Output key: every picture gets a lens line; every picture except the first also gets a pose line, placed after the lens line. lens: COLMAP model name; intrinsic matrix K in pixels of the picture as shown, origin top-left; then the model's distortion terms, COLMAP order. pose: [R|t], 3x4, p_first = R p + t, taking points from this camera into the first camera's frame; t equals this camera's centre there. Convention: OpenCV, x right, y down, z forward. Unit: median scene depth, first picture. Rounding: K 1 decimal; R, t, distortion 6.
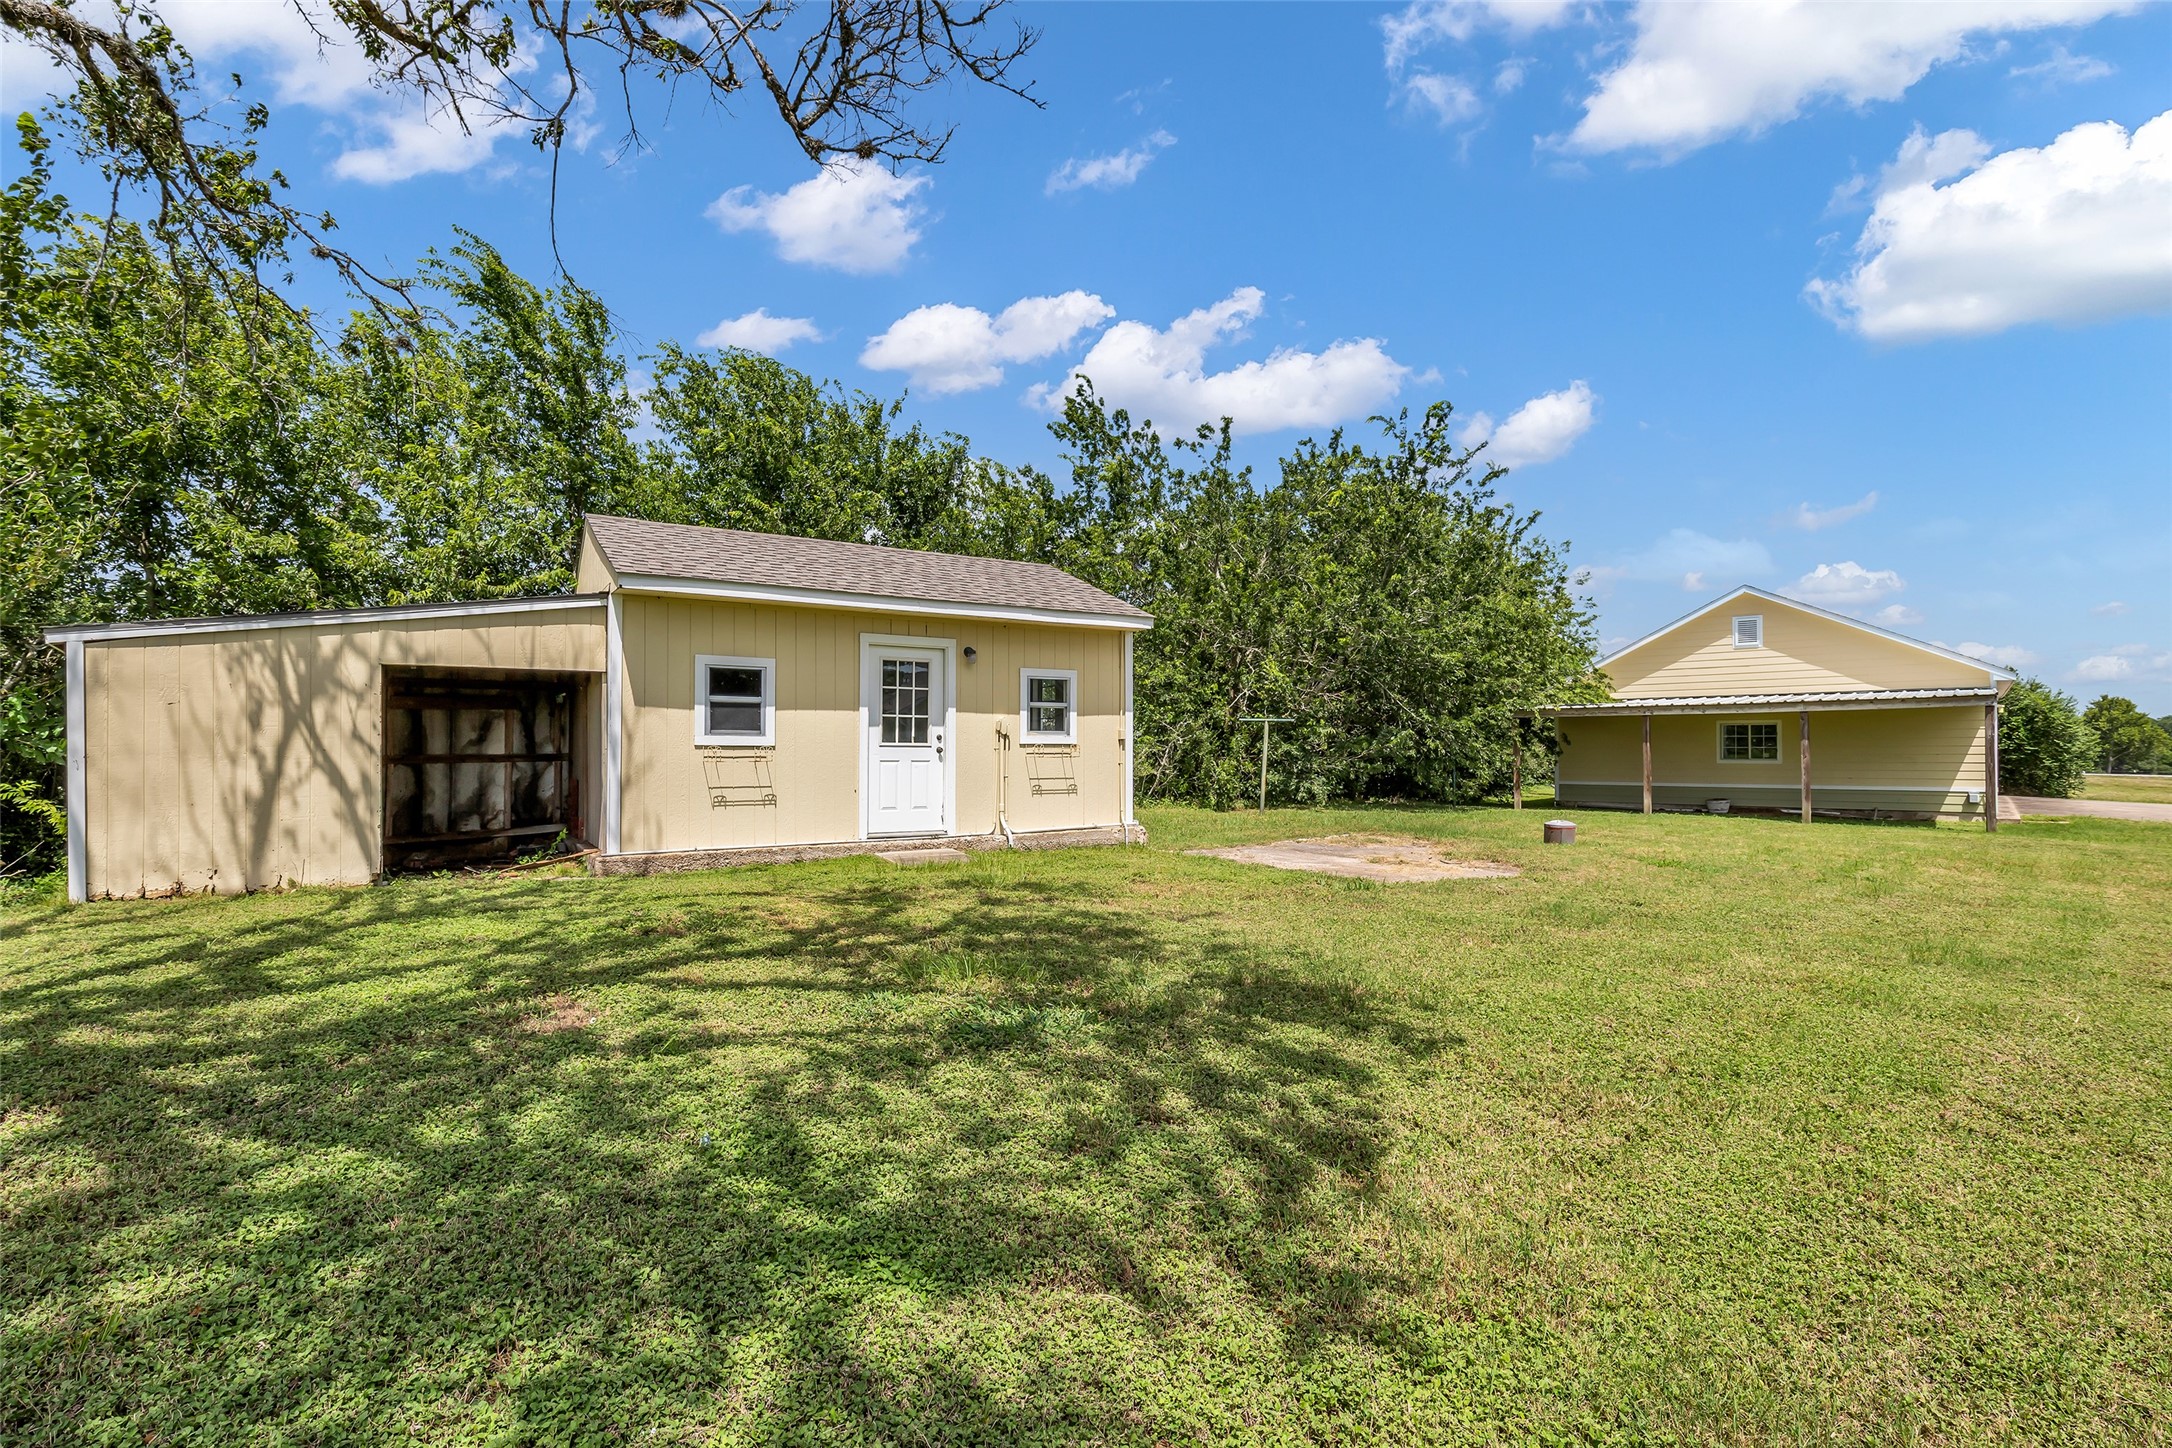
lens RADIAL K [[1008.3, 0, 1093.2], [0, 1008.3, 725.1], [0, 0, 1]] dist [0.001961, 0.000912]
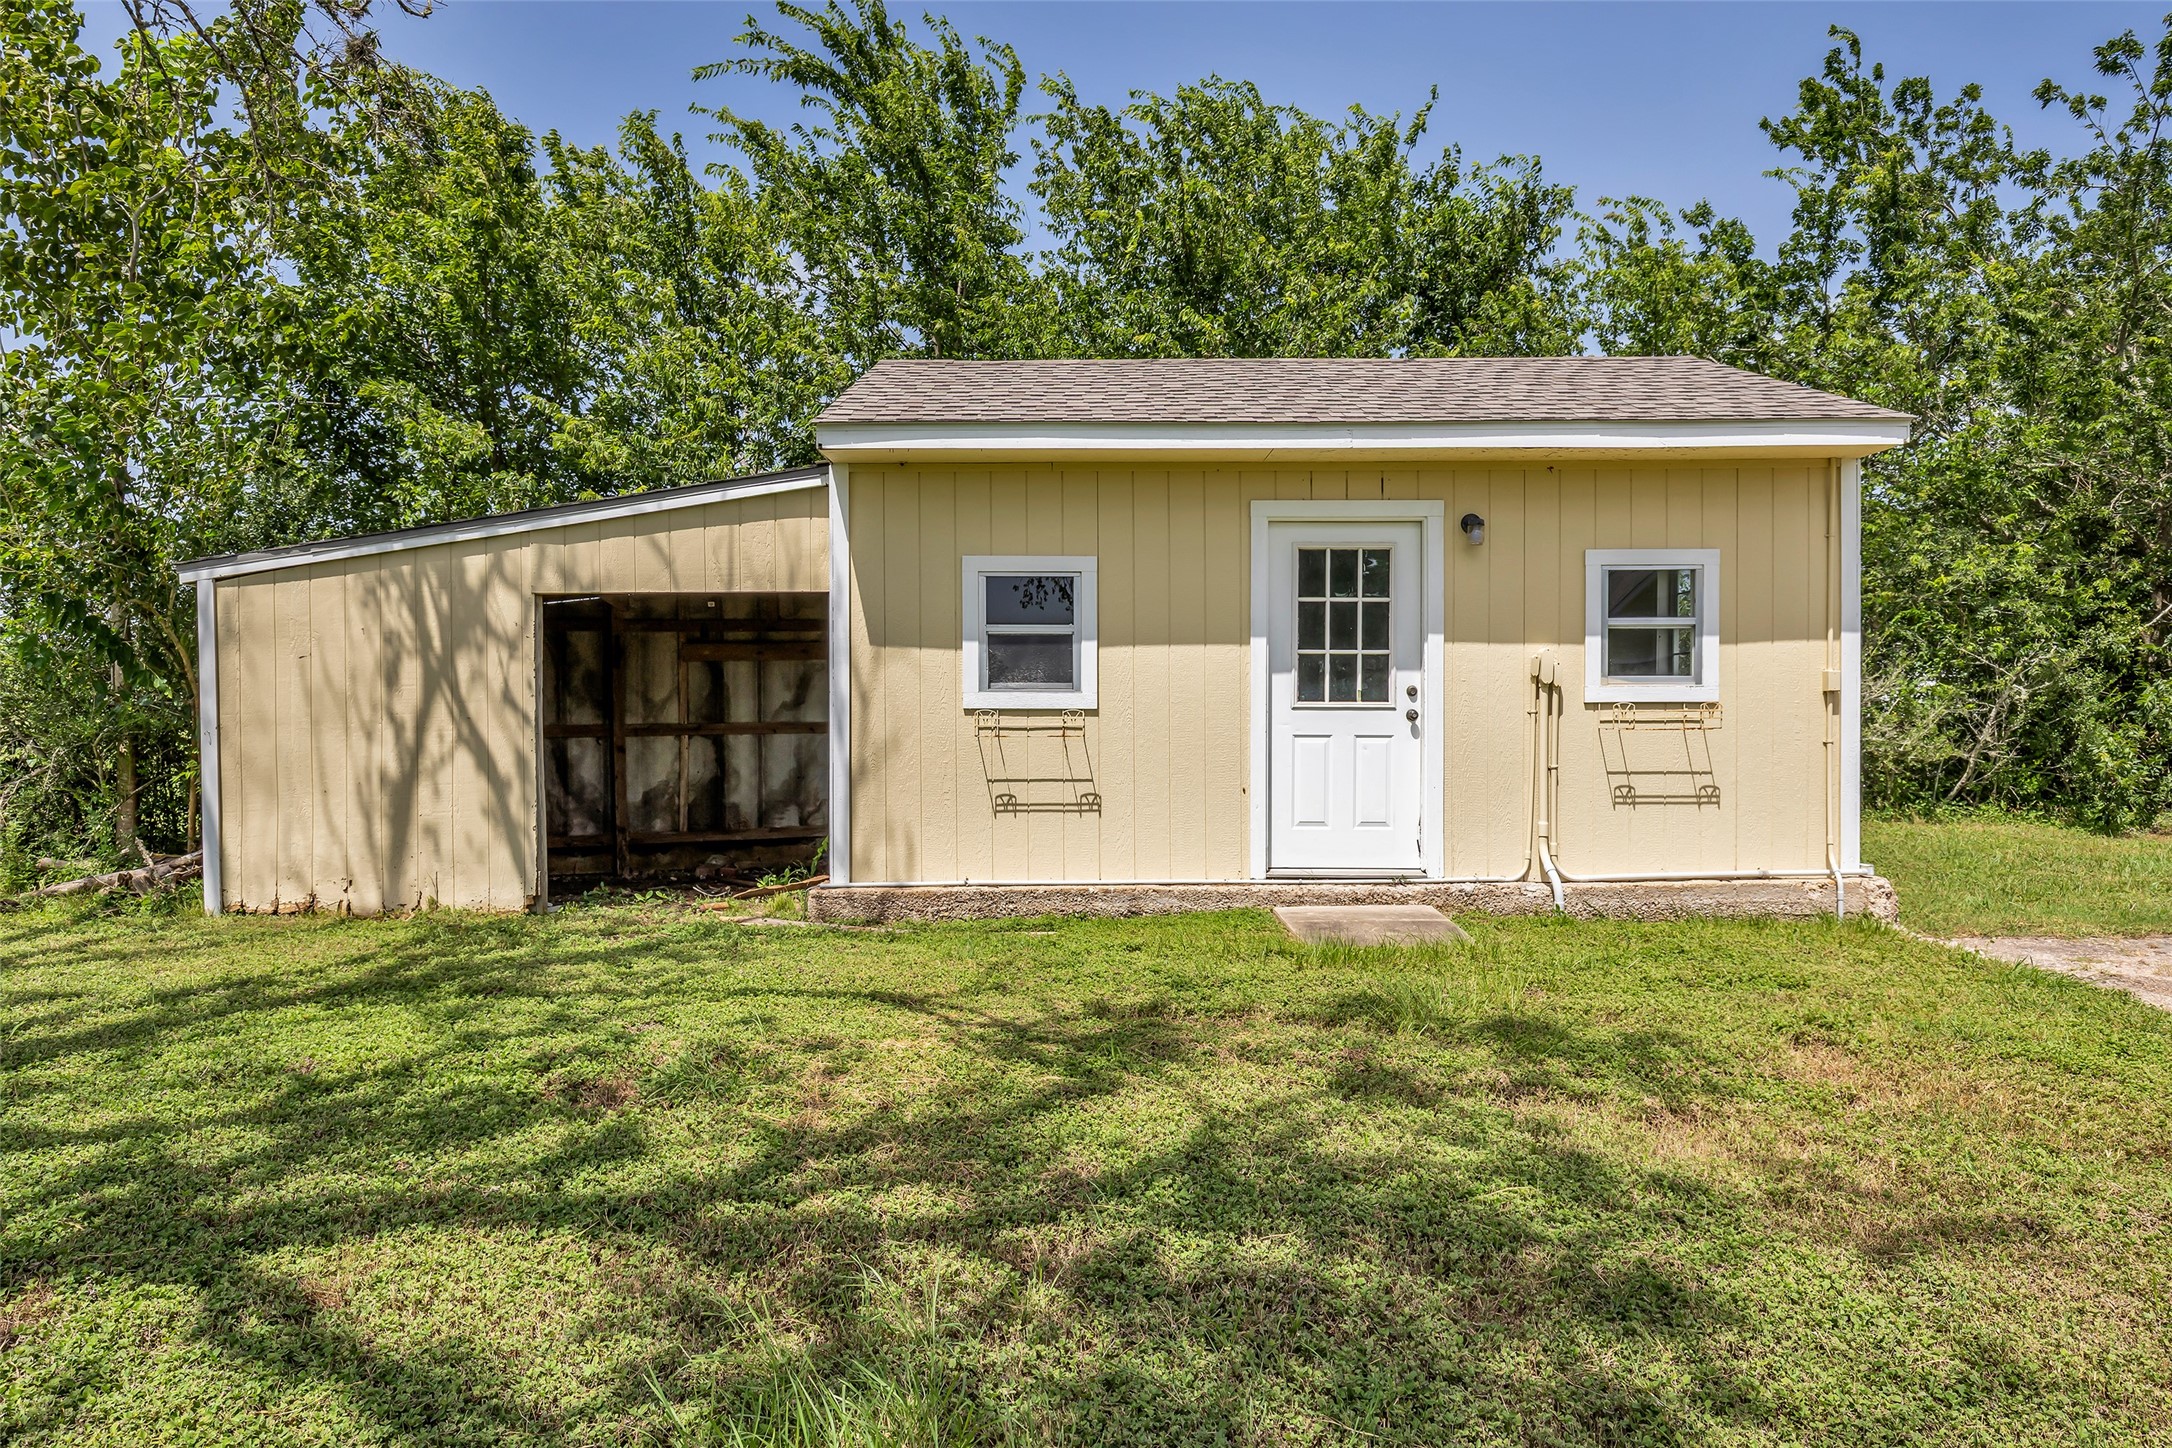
lens RADIAL K [[1290.1, 0, 1078.6], [0, 1290.1, 746.9], [0, 0, 1]] dist [-0.000530, 0.003179]
pose [[0.842386, 0.012027, -0.538740, 0.068990], [0.016638, 0.998694, 0.048312, 0.006222], [0.538617, -0.049661, 0.841086, 0.377632]]
